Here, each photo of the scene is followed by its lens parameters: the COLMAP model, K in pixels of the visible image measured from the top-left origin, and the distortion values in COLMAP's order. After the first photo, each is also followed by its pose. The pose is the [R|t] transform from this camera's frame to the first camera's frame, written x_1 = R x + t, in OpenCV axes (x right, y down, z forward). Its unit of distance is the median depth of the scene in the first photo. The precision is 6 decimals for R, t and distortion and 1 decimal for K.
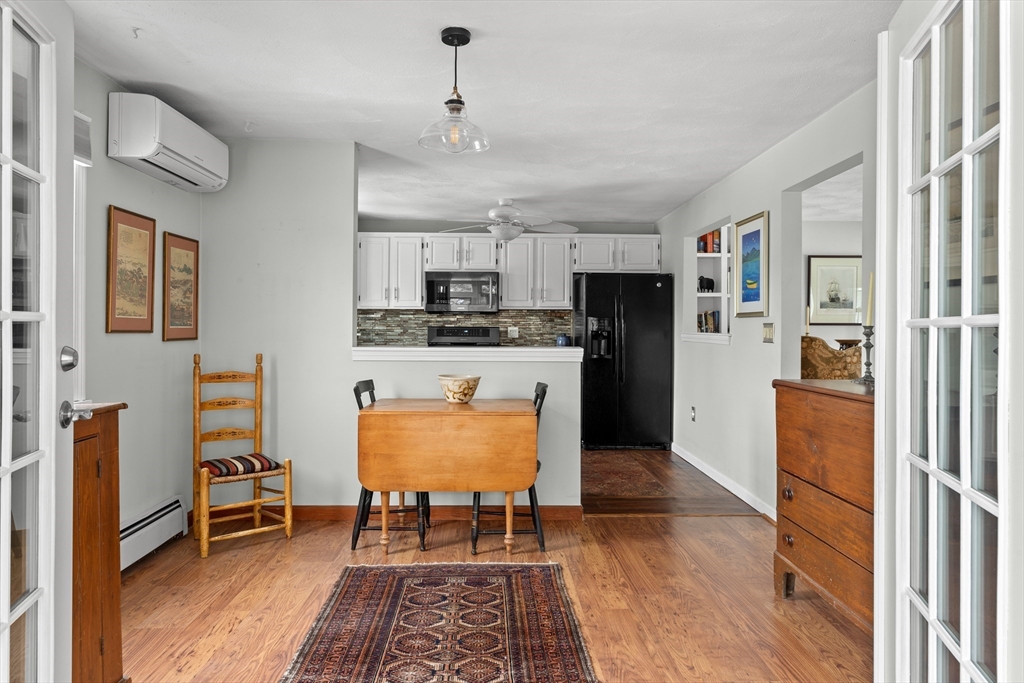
lens RADIAL K [[786.3, 0, 441.7], [0, 786.3, 339.1], [0, 0, 1]] dist [0.002998, 0.001557]
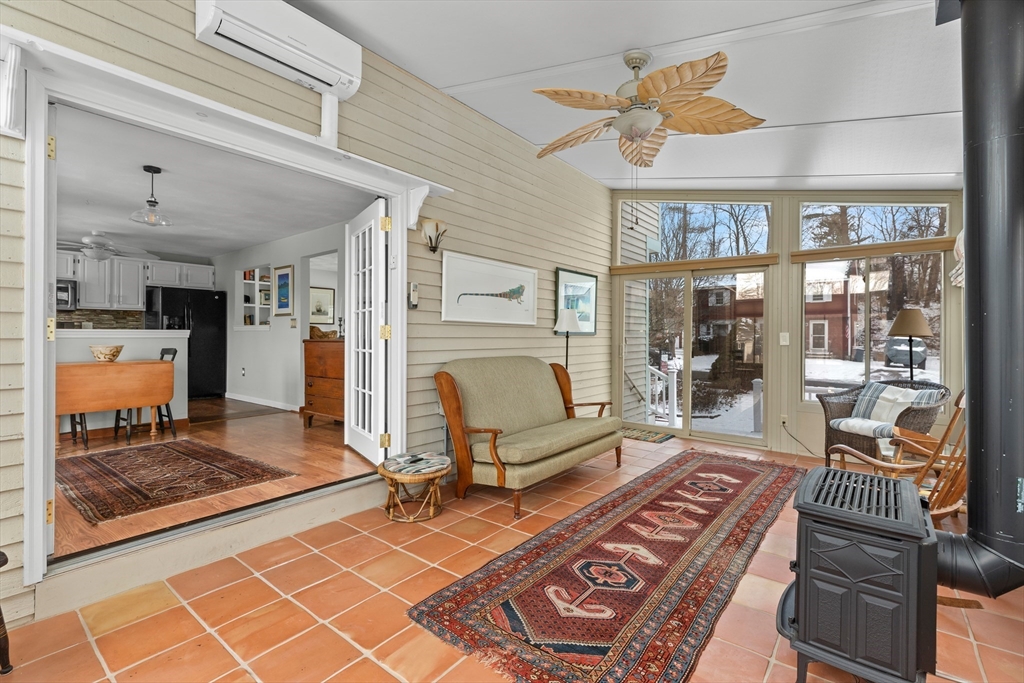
lens RADIAL K [[459.3, 0, 513.0], [0, 459.3, 332.4], [0, 0, 1]] dist [0.001511, 0.000285]
pose [[0.647058, 0.000917, 0.762440, -0.118895], [0.002123, 0.999993, -0.003005, 0.018266], [-0.762438, 0.003563, 0.647052, -0.201741]]
